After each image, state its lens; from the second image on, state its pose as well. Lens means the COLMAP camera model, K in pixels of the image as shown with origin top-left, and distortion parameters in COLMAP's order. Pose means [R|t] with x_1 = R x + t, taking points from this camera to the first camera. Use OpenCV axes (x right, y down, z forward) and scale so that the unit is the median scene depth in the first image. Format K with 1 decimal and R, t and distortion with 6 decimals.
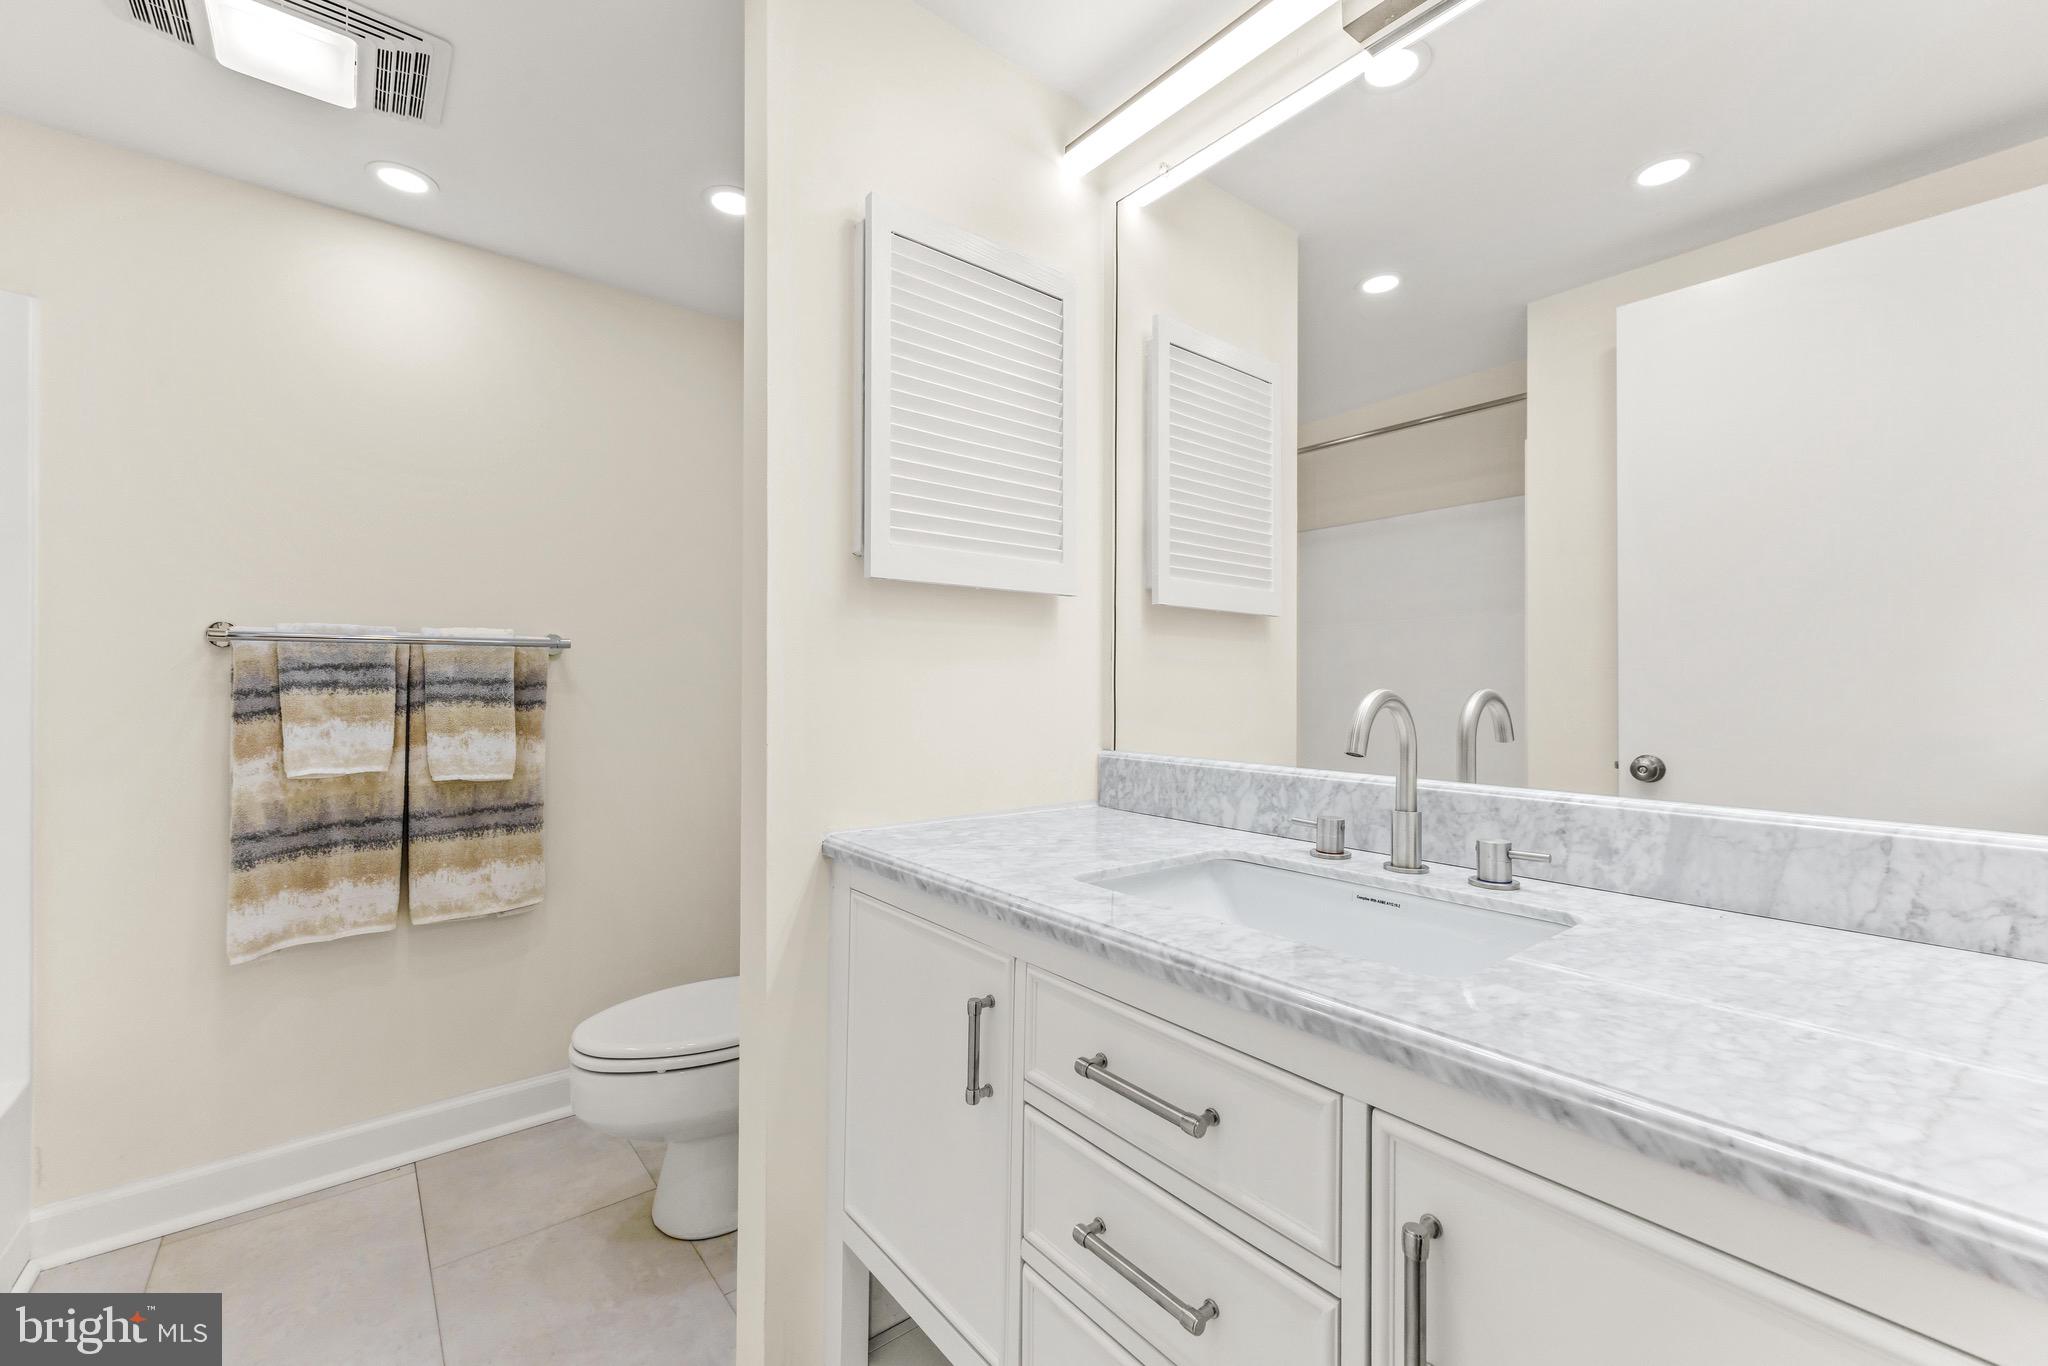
lens RADIAL K [[816.1, 0, 1021.7], [0, 816.1, 675.3], [0, 0, 1]] dist [0.000346, 0.000110]
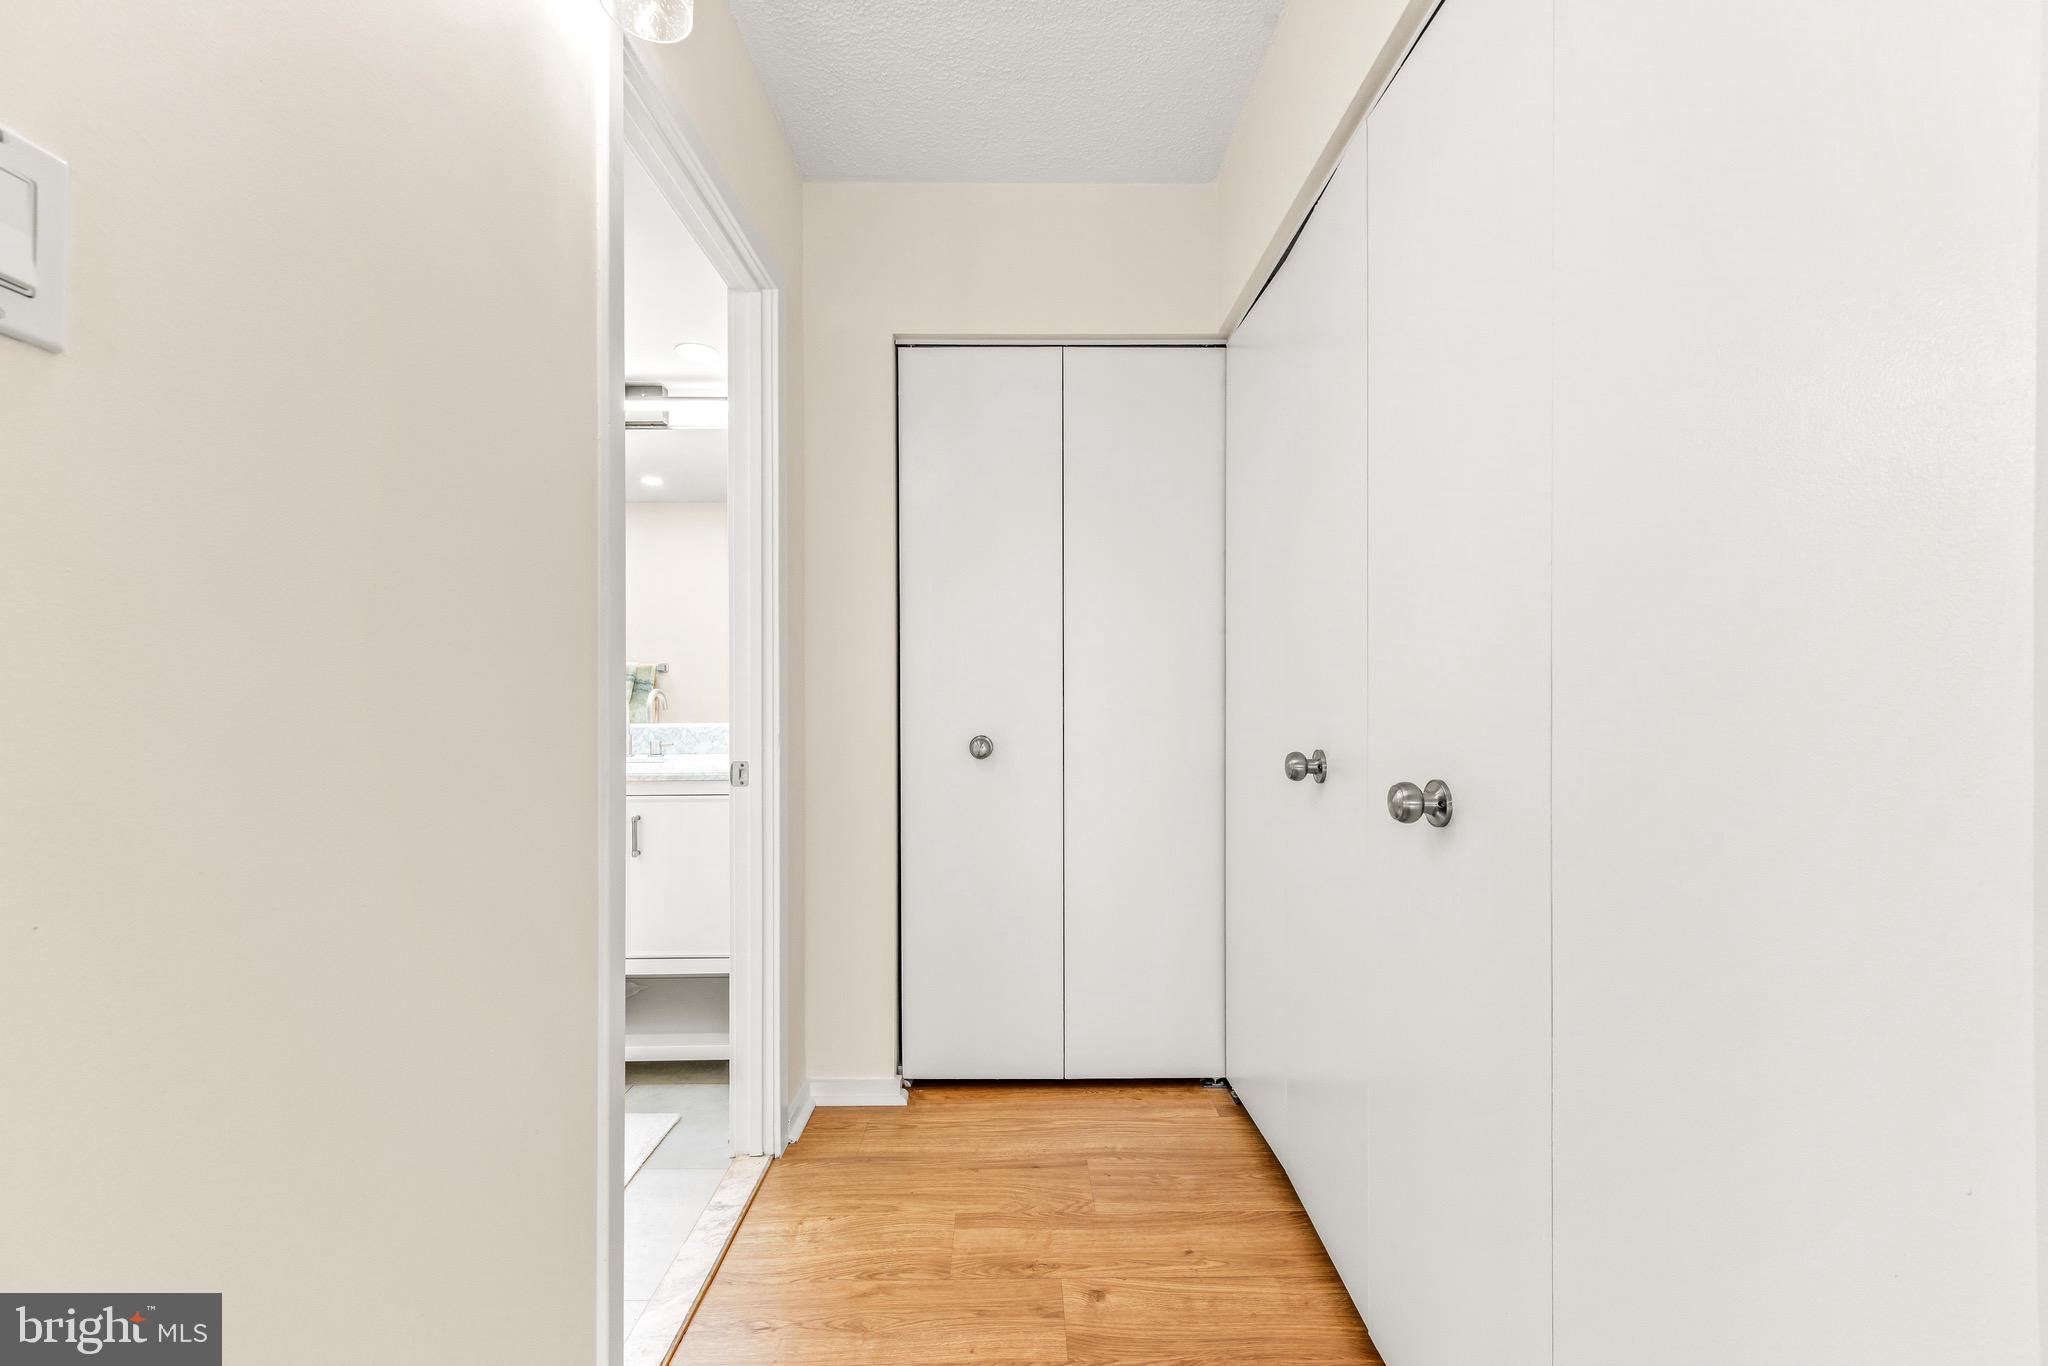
lens RADIAL K [[824.0, 0, 1027.1], [0, 824.0, 692.4], [0, 0, 1]] dist [-0.002760, -0.000143]
pose [[0.592396, -0.017945, 0.805447, -1.064819], [-0.009161, 0.999537, 0.029008, -0.082255], [-0.805595, -0.024563, 0.591957, -1.932830]]
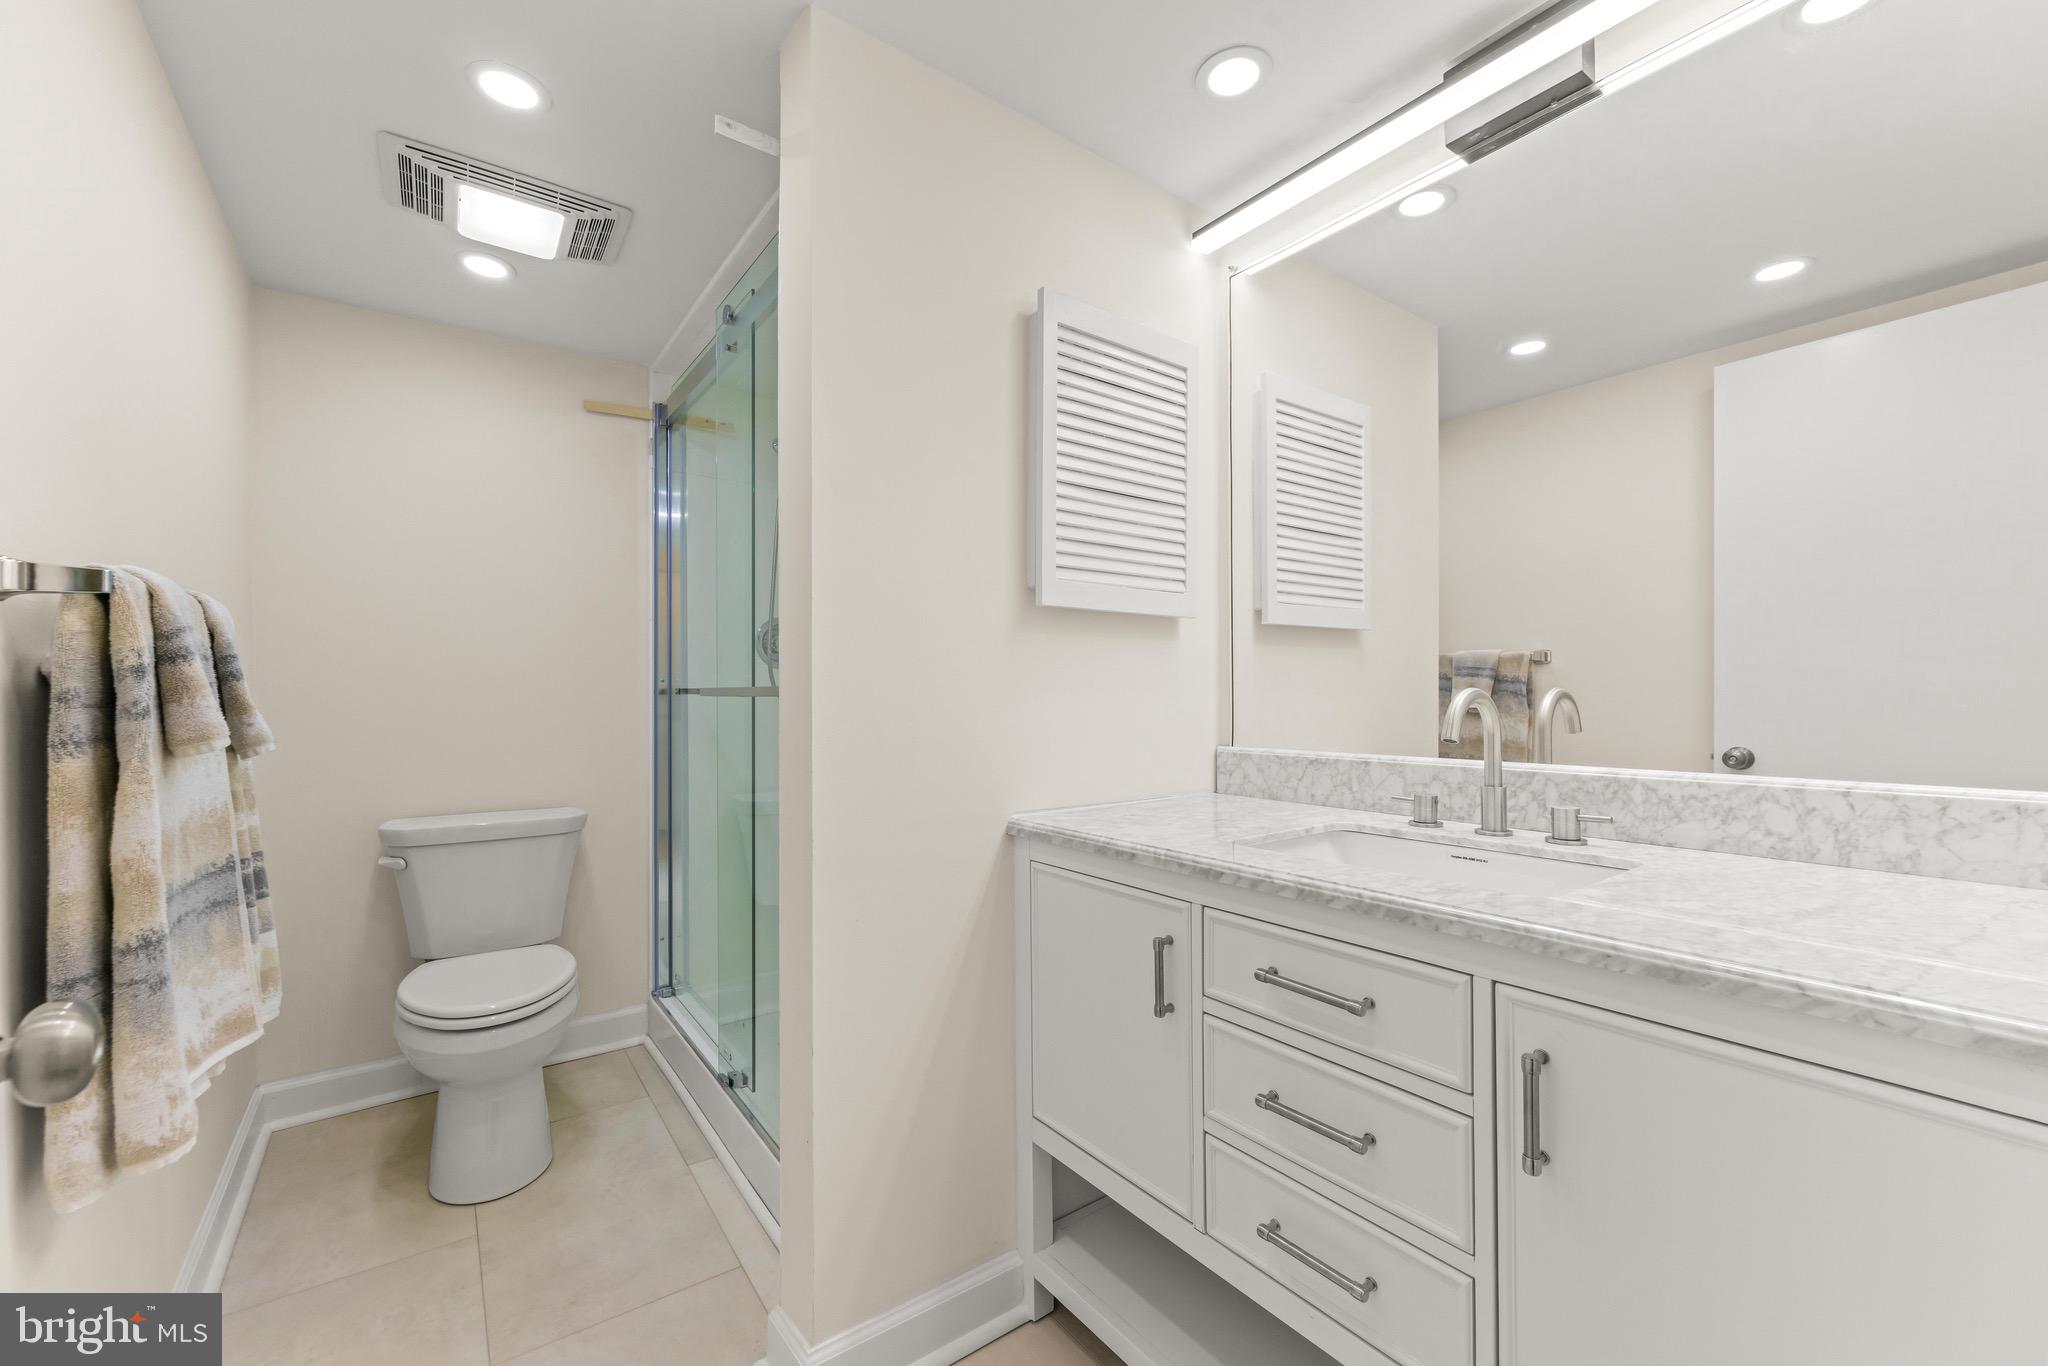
lens RADIAL K [[824.0, 0, 1027.1], [0, 824.0, 692.4], [0, 0, 1]] dist [-0.002760, -0.000143]
pose [[0.999797, -0.015388, -0.013017, -0.242154], [0.015659, 0.999657, 0.020975, -0.023267], [0.012690, -0.021175, 0.999695, -0.298625]]
